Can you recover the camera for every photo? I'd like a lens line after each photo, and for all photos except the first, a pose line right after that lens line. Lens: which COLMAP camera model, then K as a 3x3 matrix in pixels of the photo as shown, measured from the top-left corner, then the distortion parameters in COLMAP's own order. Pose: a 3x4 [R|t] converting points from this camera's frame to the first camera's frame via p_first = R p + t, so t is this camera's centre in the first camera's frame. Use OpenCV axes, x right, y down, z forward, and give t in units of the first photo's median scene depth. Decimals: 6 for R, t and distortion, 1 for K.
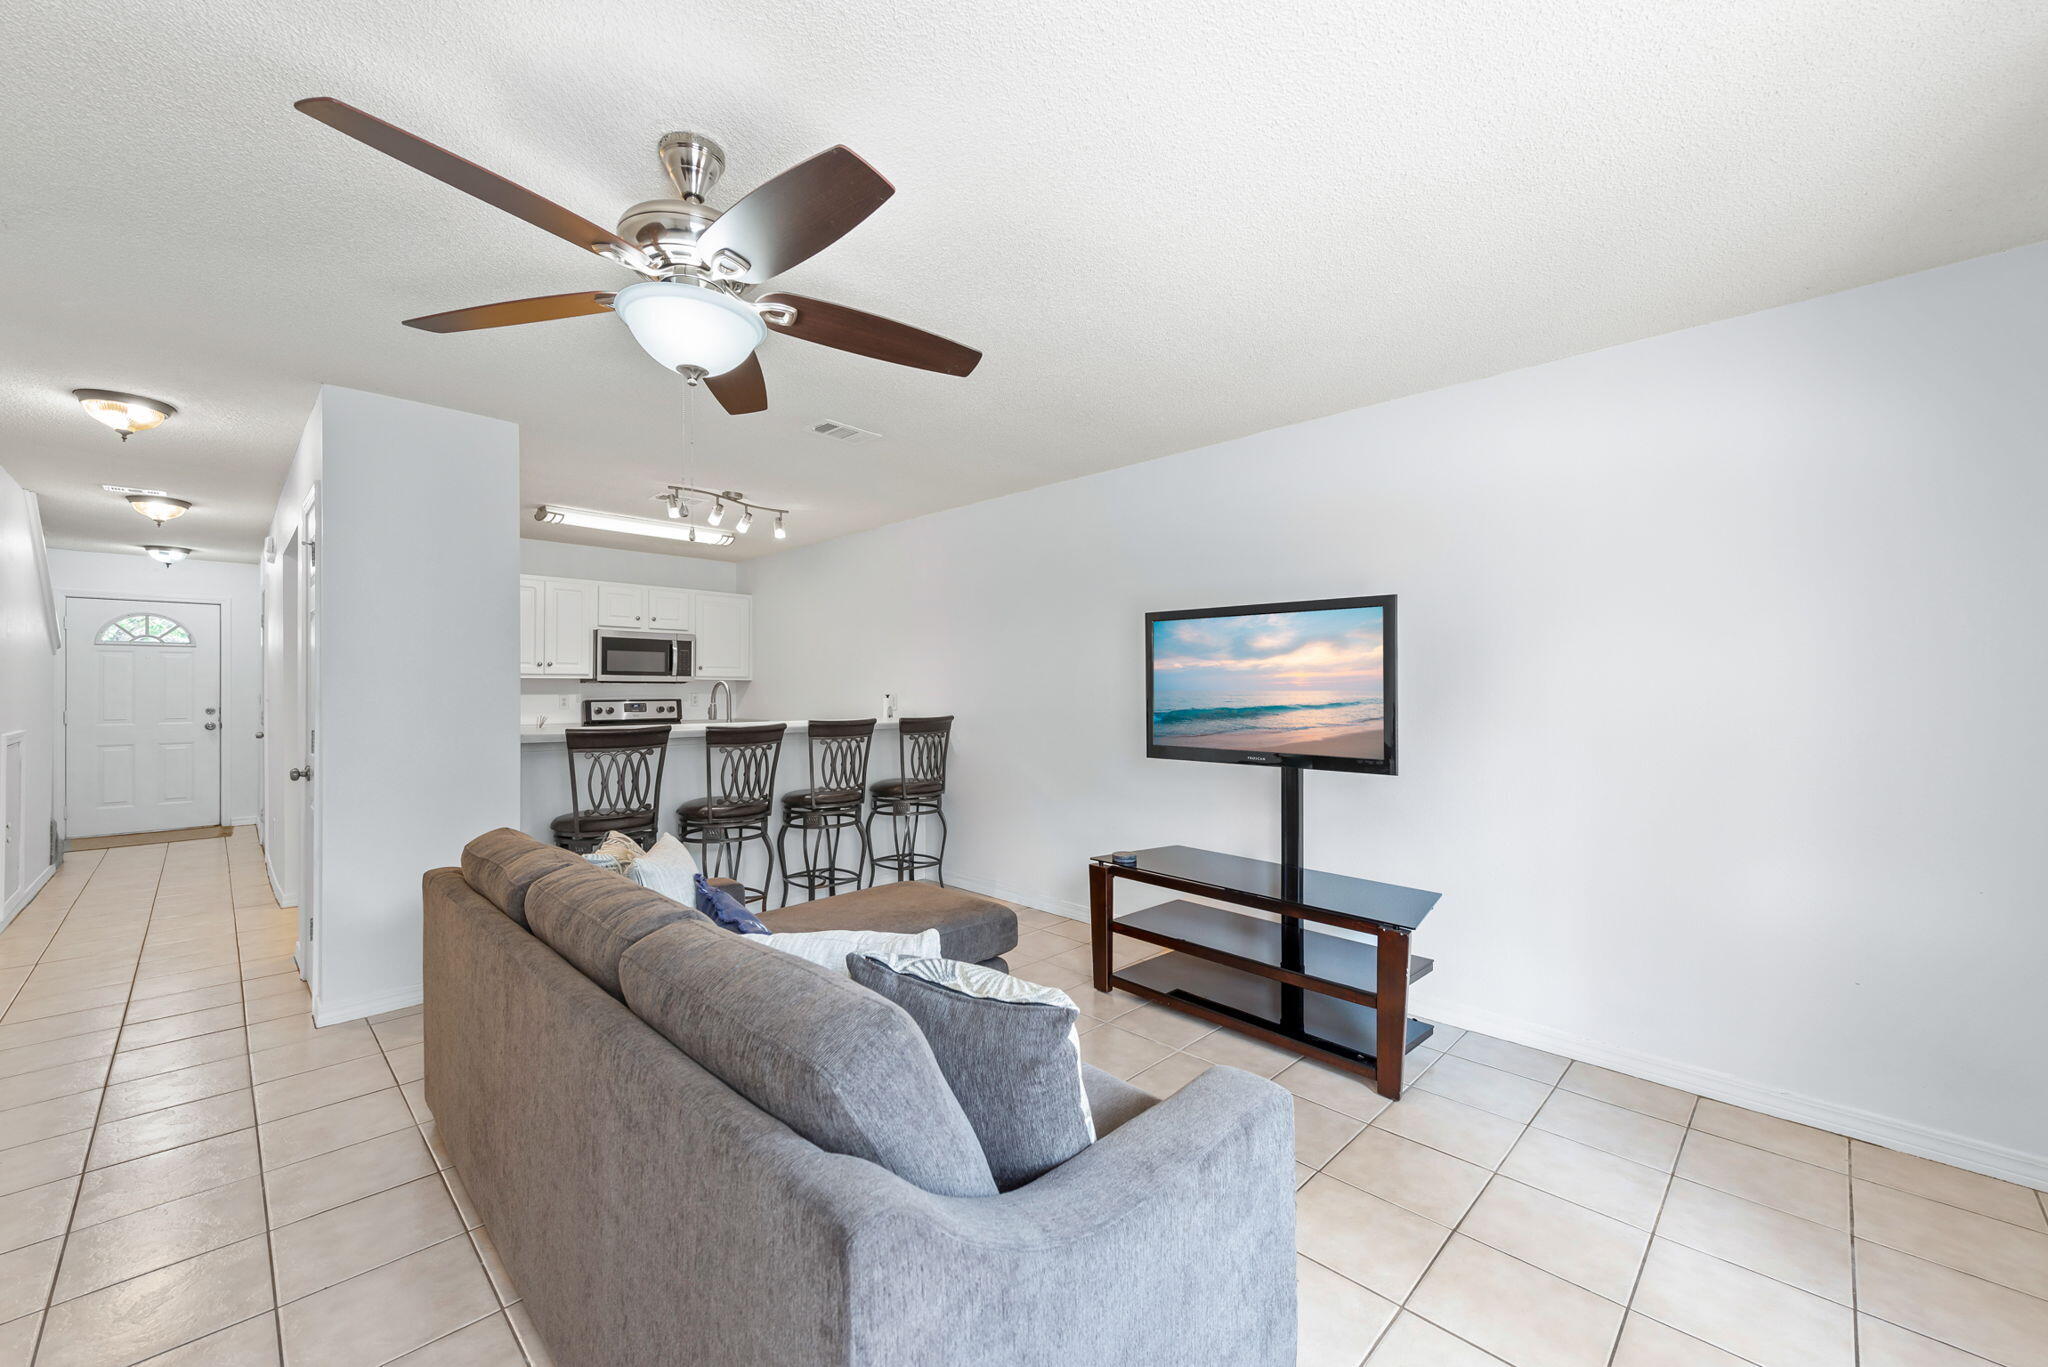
lens RADIAL K [[808.4, 0, 1024.0], [0, 808.4, 683.5], [0, 0, 1]] dist [0.001499, 0.000116]
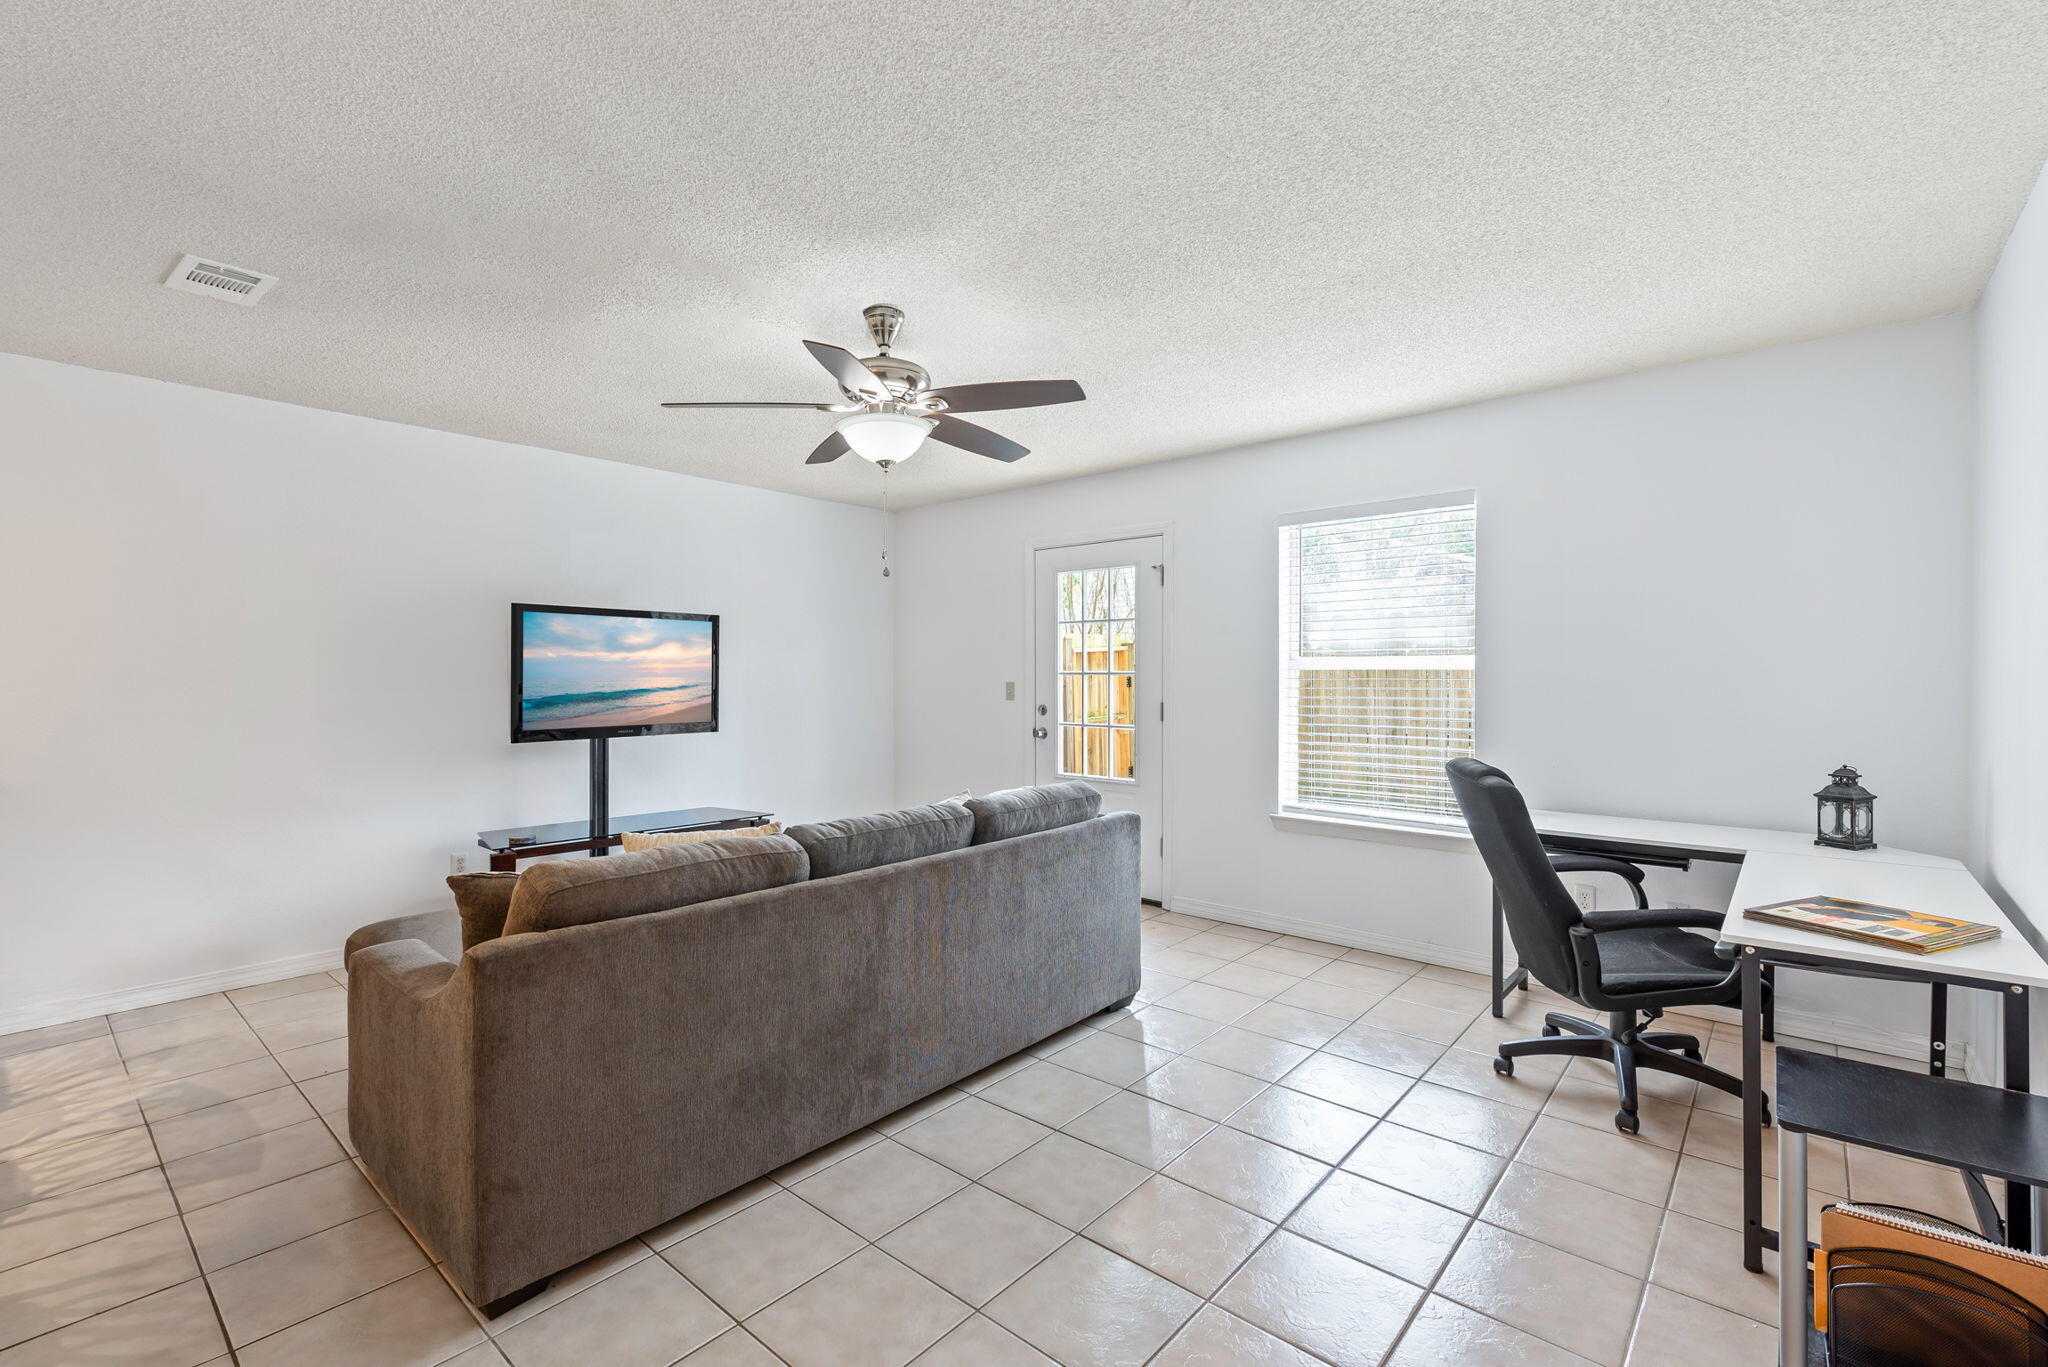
lens RADIAL K [[892.1, 0, 1024.0], [0, 892.1, 683.5], [0, 0, 1]] dist [0.000765, 0.000106]
pose [[-0.059831, -0.007307, 0.998182, -1.121403], [-0.000409, 0.999973, 0.007296, 0.007688], [-0.998208, 0.000028, -0.059832, 0.458548]]
